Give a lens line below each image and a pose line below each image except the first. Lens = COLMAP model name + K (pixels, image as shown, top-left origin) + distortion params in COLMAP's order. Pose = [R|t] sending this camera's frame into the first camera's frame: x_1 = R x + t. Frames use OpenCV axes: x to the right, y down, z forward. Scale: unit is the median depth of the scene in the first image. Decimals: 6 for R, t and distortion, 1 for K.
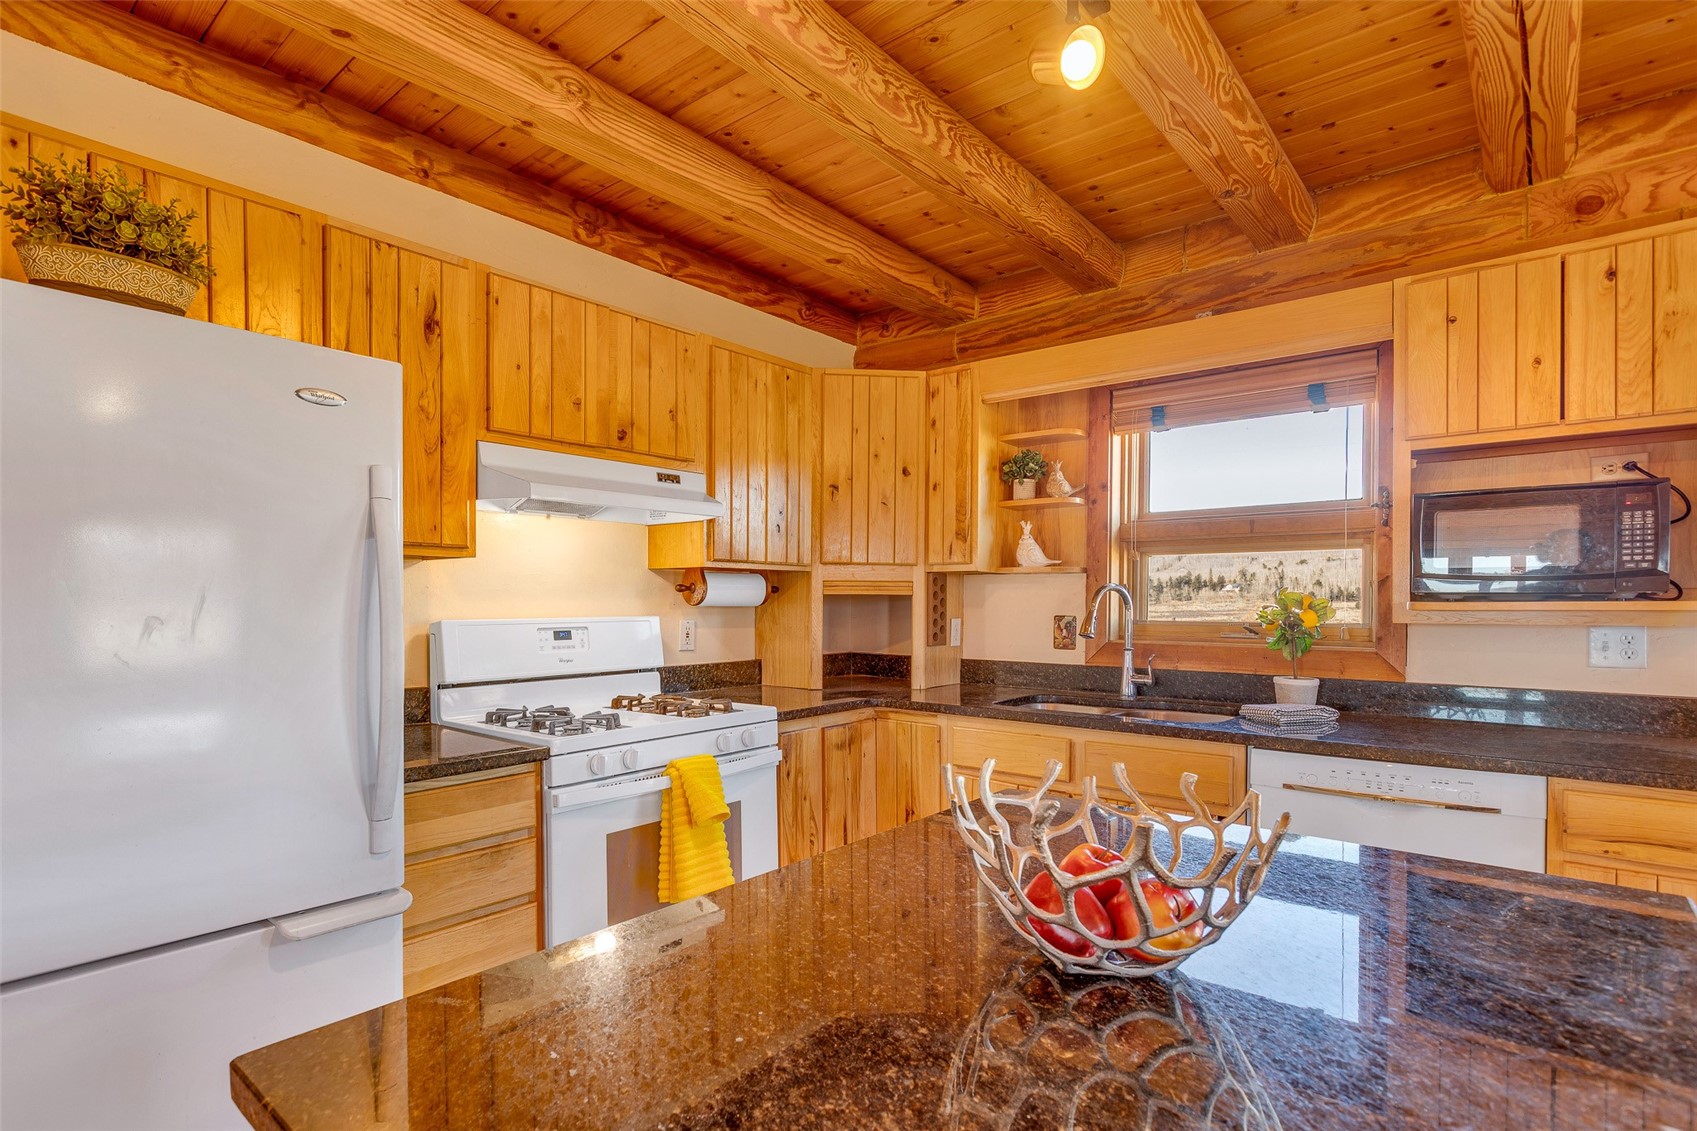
lens RADIAL K [[843.1, 0, 856.5], [0, 843.1, 606.0], [0, 0, 1]] dist [0.001128, -0.000073]
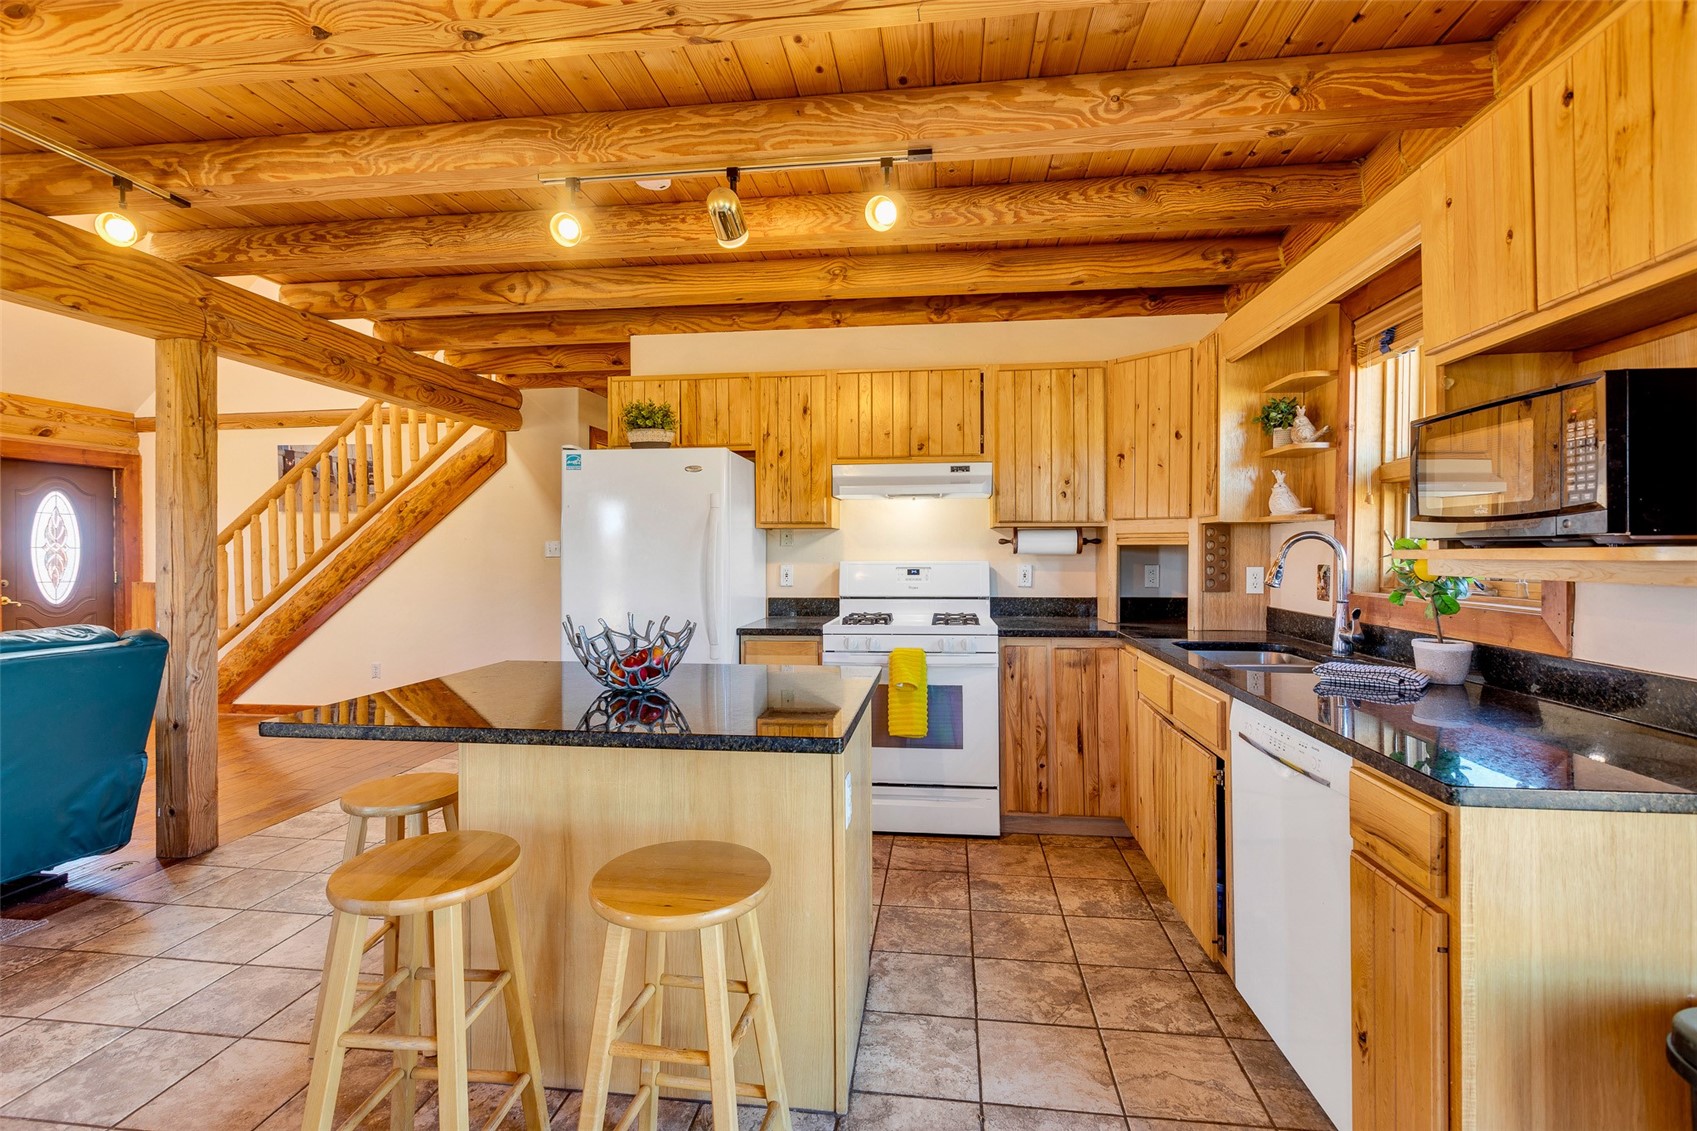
lens RADIAL K [[773.6, 0, 843.8], [0, 773.6, 546.9], [0, 0, 1]] dist [0.000506, 0.000703]
pose [[0.535190, -0.006625, -0.844706, 0.764876], [-0.002747, 0.999950, -0.009584, 0.001102], [0.844727, 0.007450, 0.535145, 0.082577]]
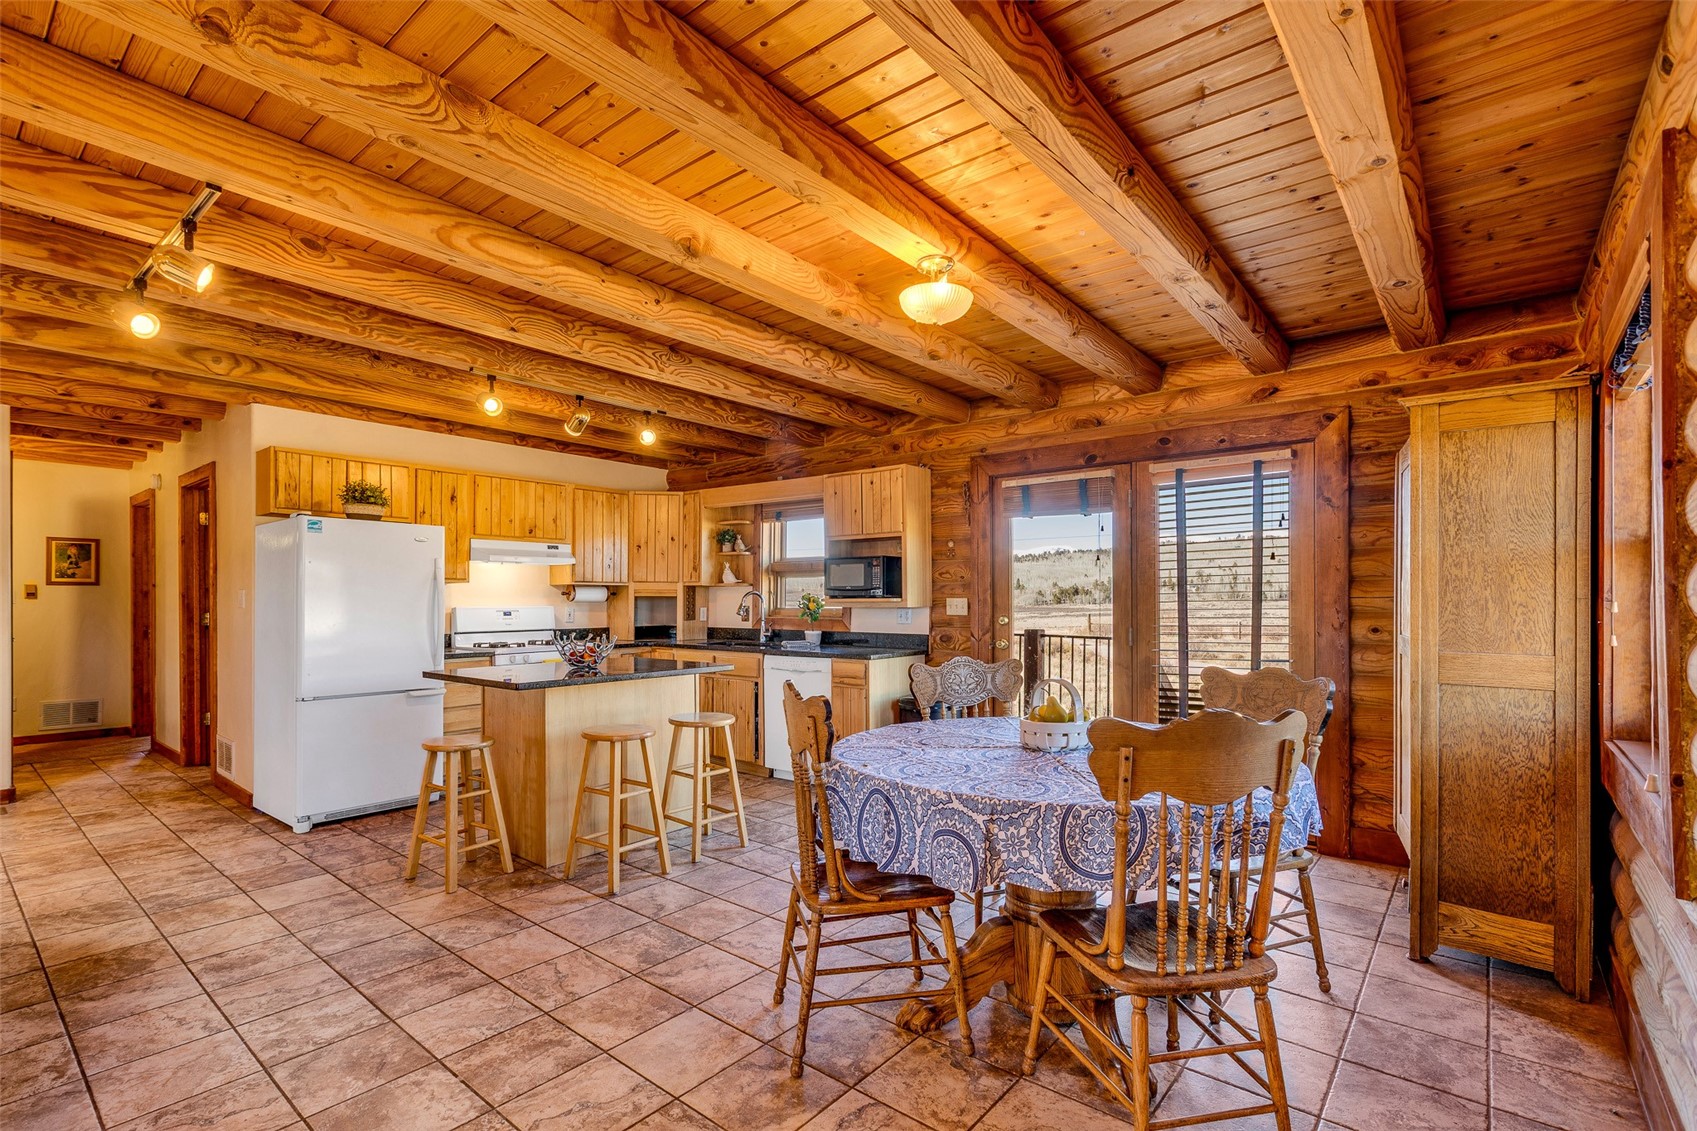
lens RADIAL K [[773.6, 0, 833.1], [0, 773.6, 592.8], [0, 0, 1]] dist [0.000506, 0.000703]
pose [[0.999978, -0.001240, -0.006546, 0.531794], [0.001144, 0.999893, -0.014603, 0.008054], [0.006564, 0.014595, 0.999872, -1.070465]]
